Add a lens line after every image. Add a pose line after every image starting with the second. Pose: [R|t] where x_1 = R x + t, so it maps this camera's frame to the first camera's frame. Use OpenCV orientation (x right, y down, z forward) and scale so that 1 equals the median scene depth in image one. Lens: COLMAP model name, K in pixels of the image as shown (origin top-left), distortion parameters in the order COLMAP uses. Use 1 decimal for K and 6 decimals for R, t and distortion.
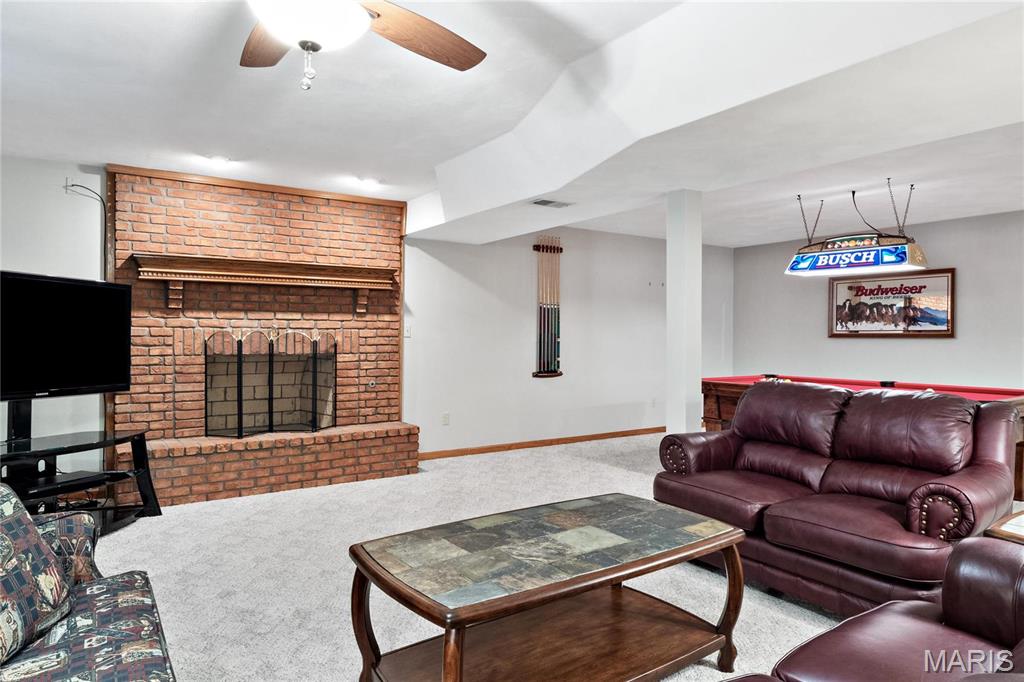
lens RADIAL K [[641.3, 0, 510.1], [0, 641.3, 324.5], [0, 0, 1]] dist [0.002977, -0.000052]
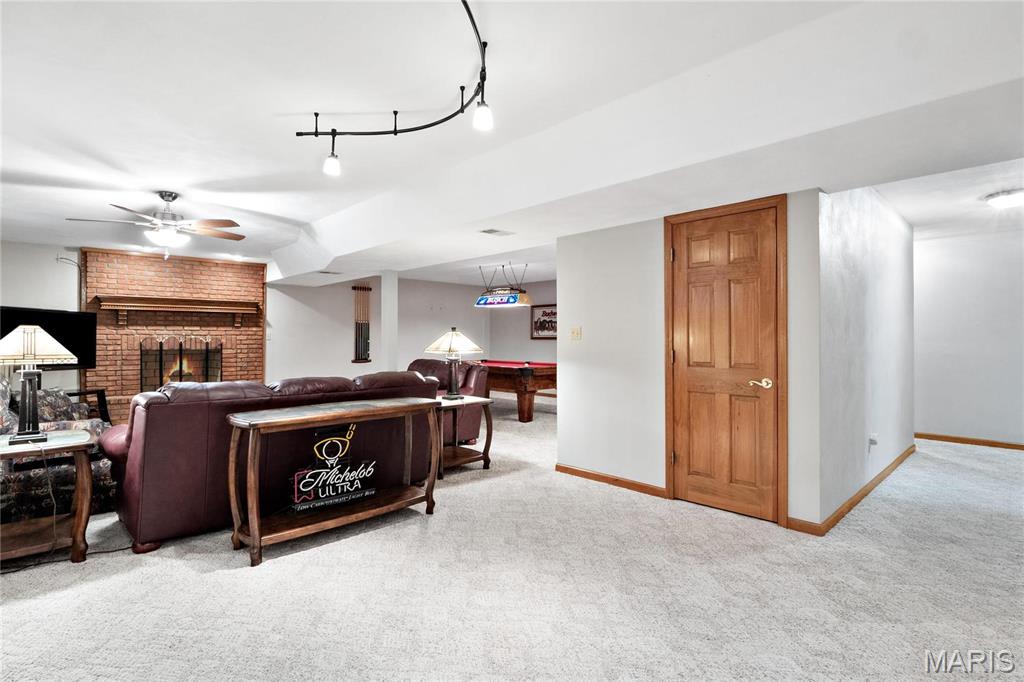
lens RADIAL K [[509.5, 0, 511.2], [0, 509.5, 330.4], [0, 0, 1]] dist [-0.005116, -0.001930]
pose [[0.986062, -0.000021, 0.166381, 0.307221], [-0.000266, 0.999999, 0.001704, -0.010350], [-0.166381, -0.001725, 0.986060, -0.568257]]
